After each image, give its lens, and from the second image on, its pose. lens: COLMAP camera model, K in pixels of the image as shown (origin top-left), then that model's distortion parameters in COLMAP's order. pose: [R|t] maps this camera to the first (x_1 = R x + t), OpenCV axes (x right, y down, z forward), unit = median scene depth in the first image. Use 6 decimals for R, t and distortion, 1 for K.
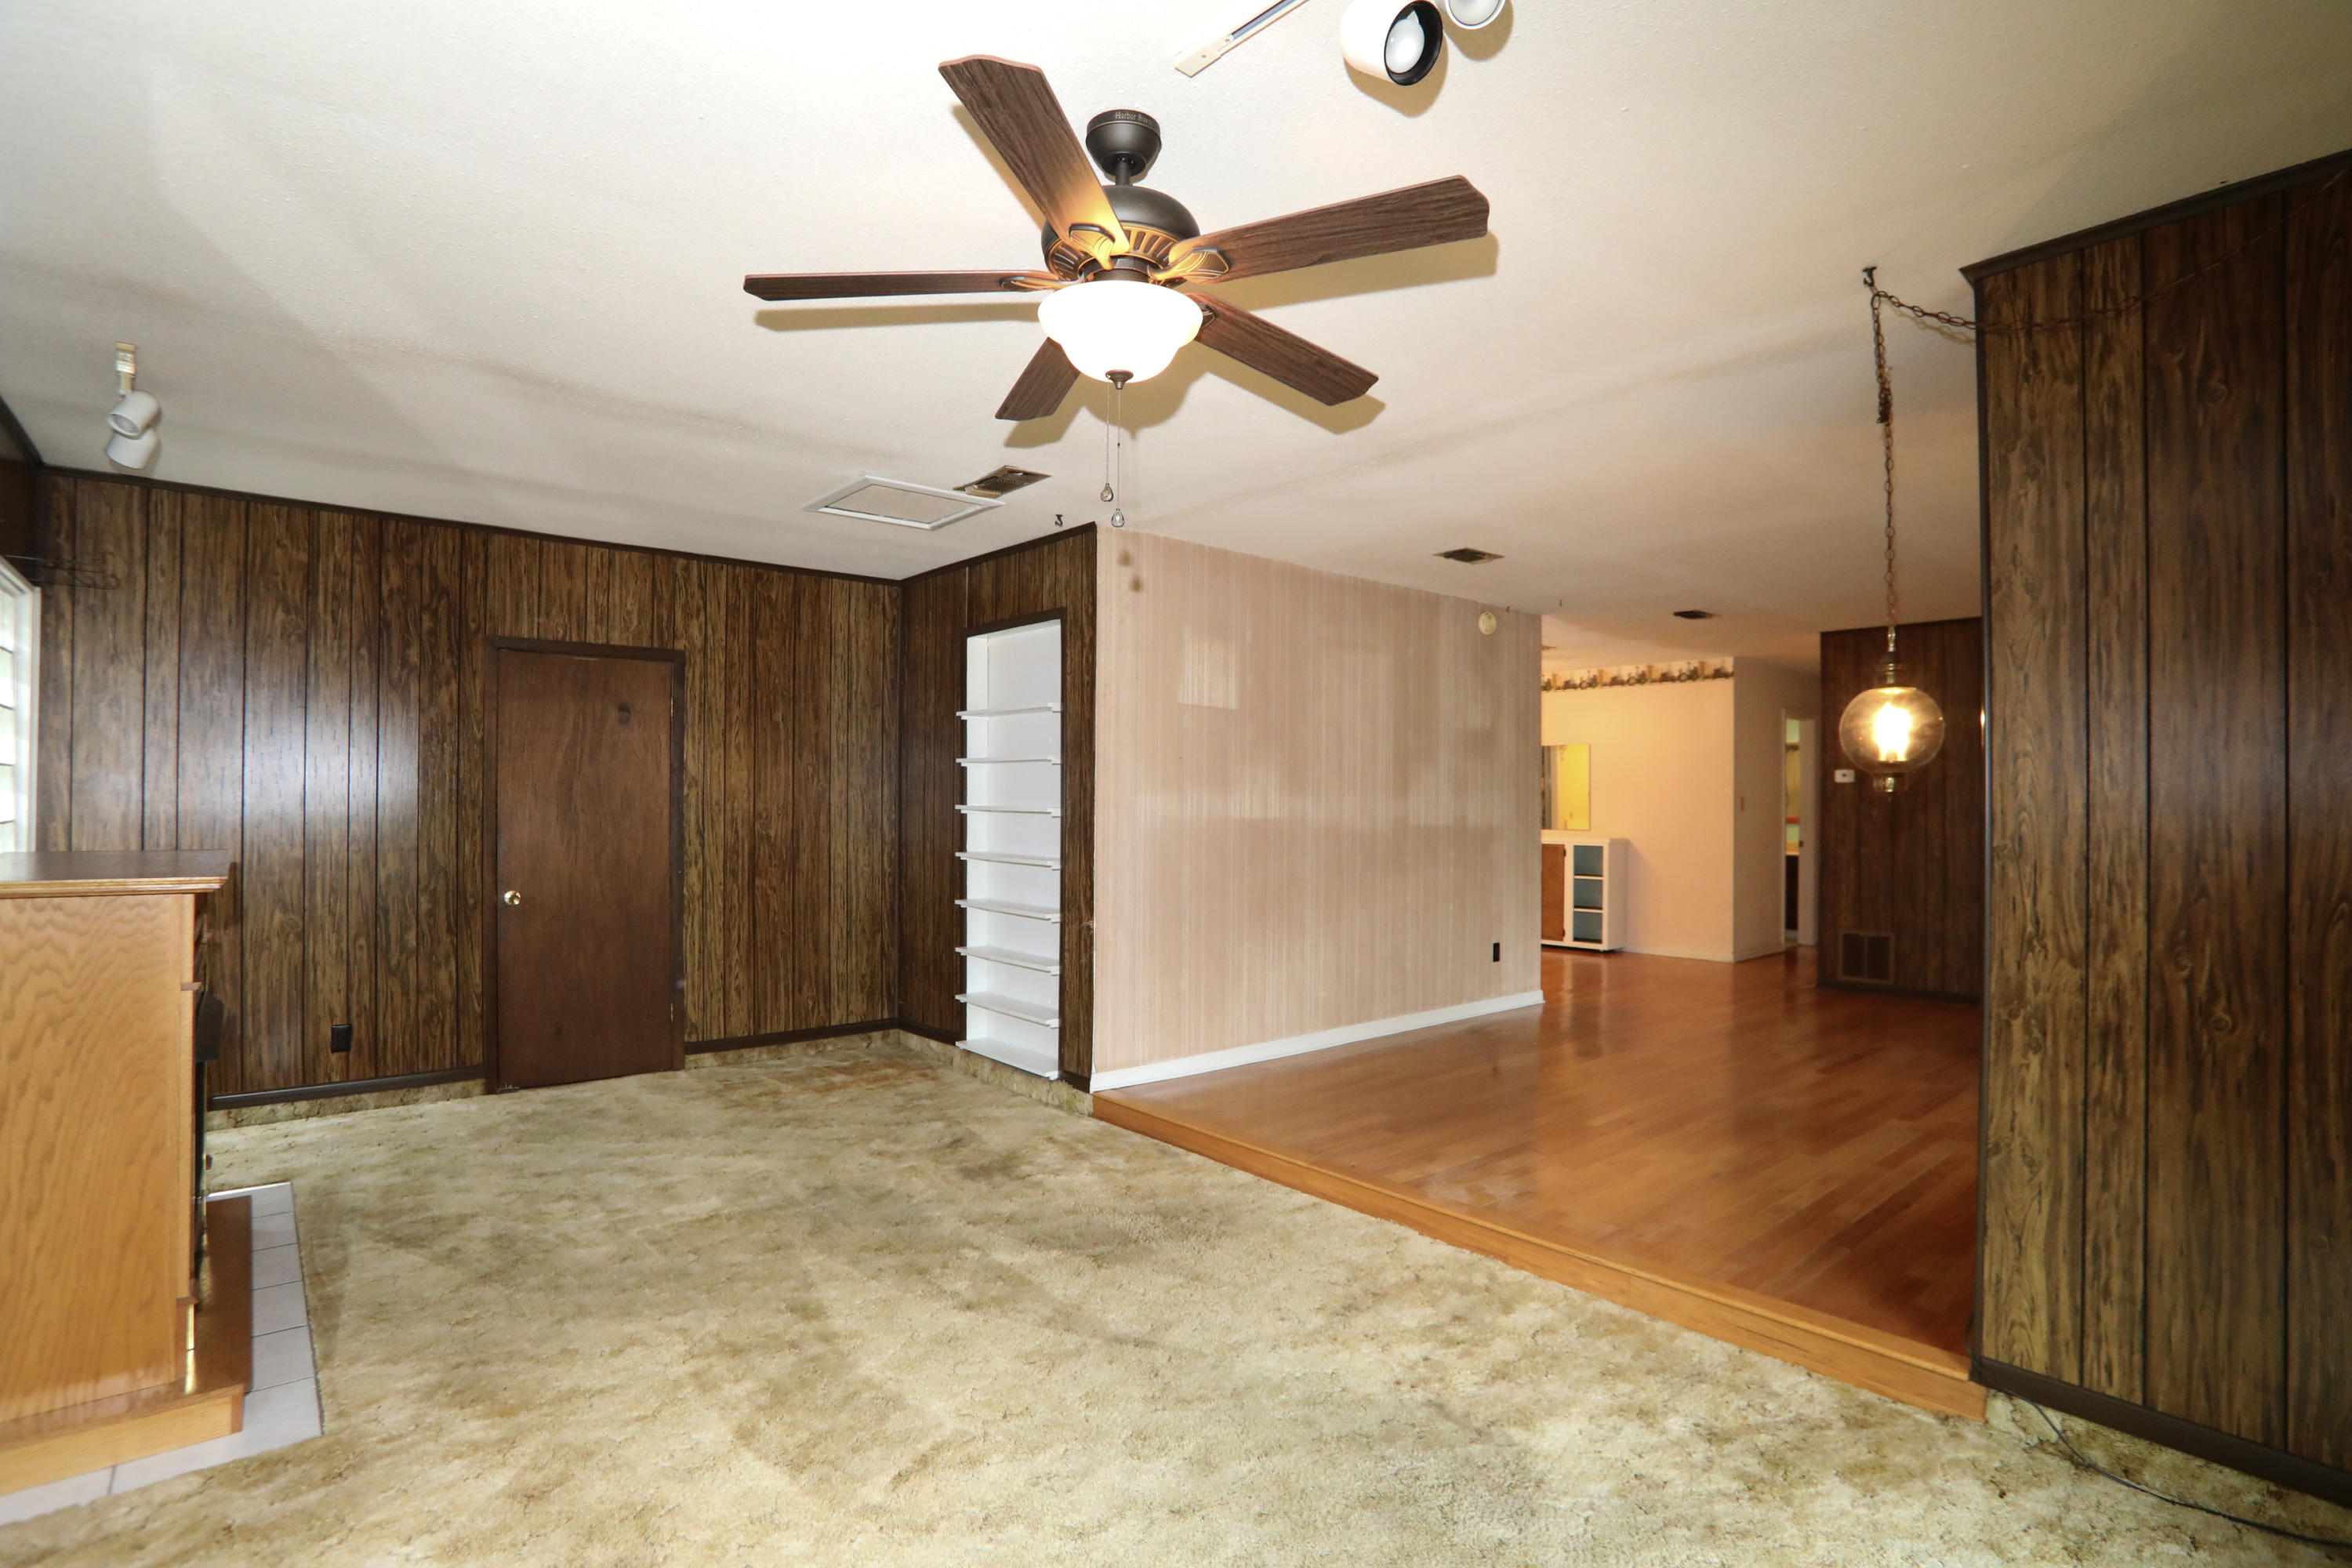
lens RADIAL K [[1148.6, 0, 1174.6], [0, 1148.6, 791.8], [0, 0, 1]] dist [-0.084058, 0.035961]
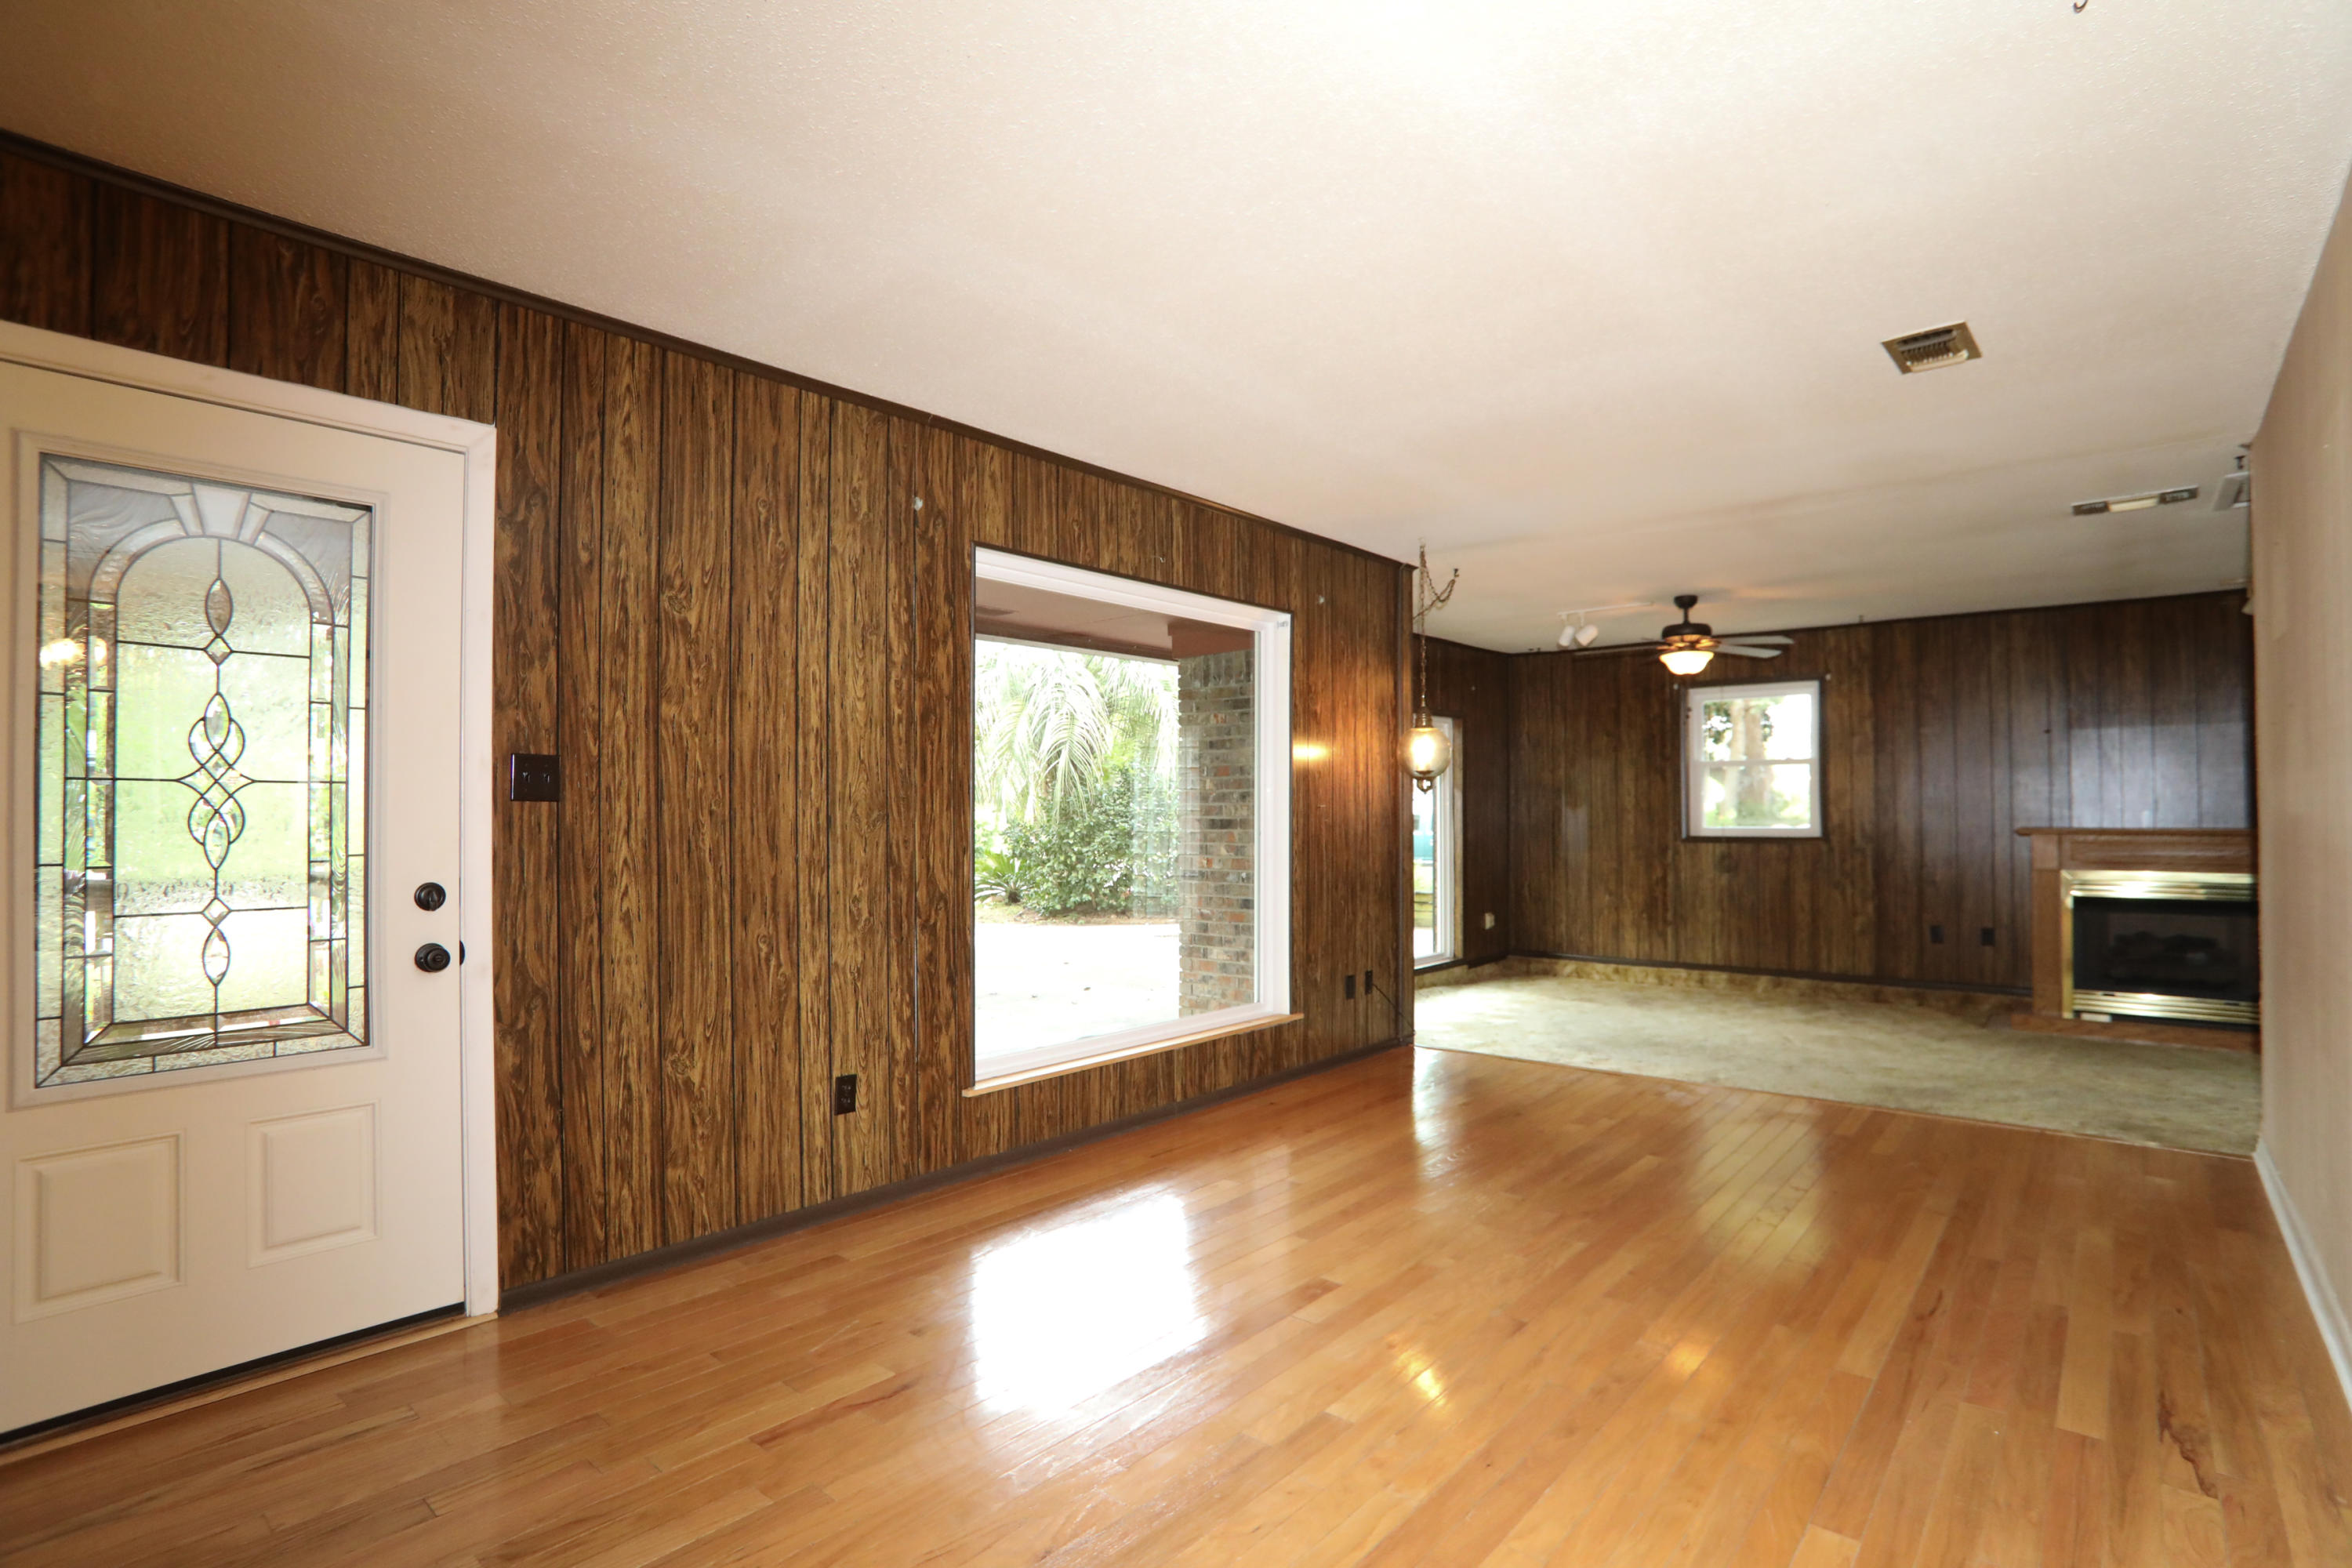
lens RADIAL K [[1137.4, 0, 1180.7], [0, 1137.4, 790.9], [0, 0, 1]] dist [-0.076419, 0.031598]
pose [[-0.985018, -0.007078, -0.172307, 0.697115], [-0.002330, 0.999612, -0.027740, 0.027836], [0.172436, -0.026923, -0.984653, 1.432231]]
